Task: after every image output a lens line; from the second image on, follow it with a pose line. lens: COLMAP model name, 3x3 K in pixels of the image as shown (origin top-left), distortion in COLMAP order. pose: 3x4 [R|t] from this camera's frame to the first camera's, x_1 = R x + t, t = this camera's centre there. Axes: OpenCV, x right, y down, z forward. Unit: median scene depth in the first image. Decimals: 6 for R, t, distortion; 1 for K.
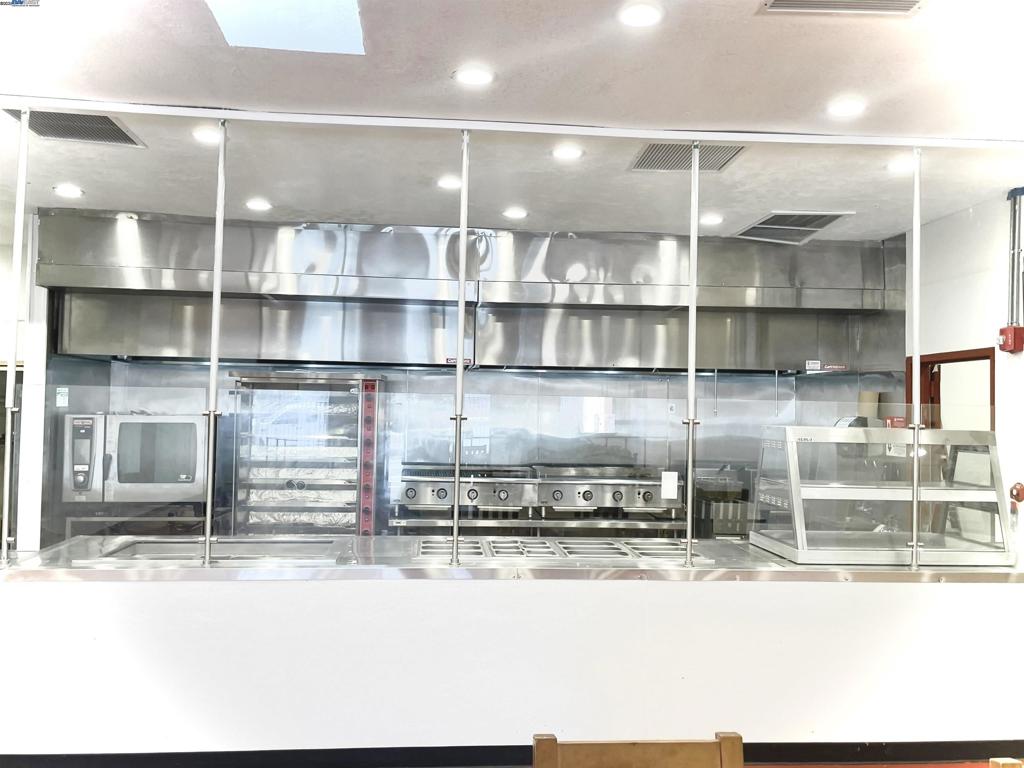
lens RADIAL K [[845.6, 0, 513.4], [0, 845.6, 406.1], [0, 0, 1]] dist [0.069696, -0.003358]
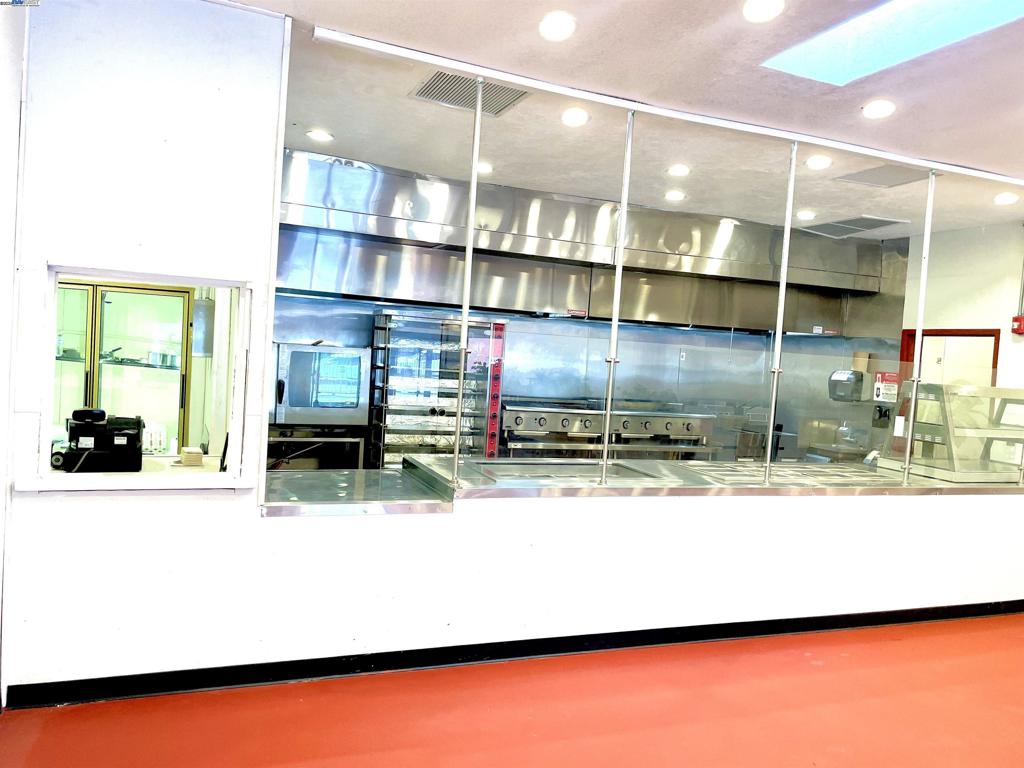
lens RADIAL K [[784.8, 0, 511.2], [0, 784.8, 383.8], [0, 0, 1]] dist [0.103335, 0.001208]
pose [[0.953714, 0.032819, 0.298921, -0.476924], [-0.051940, 0.997065, 0.056246, -0.009529], [-0.296197, -0.069169, 0.952619, -0.033023]]
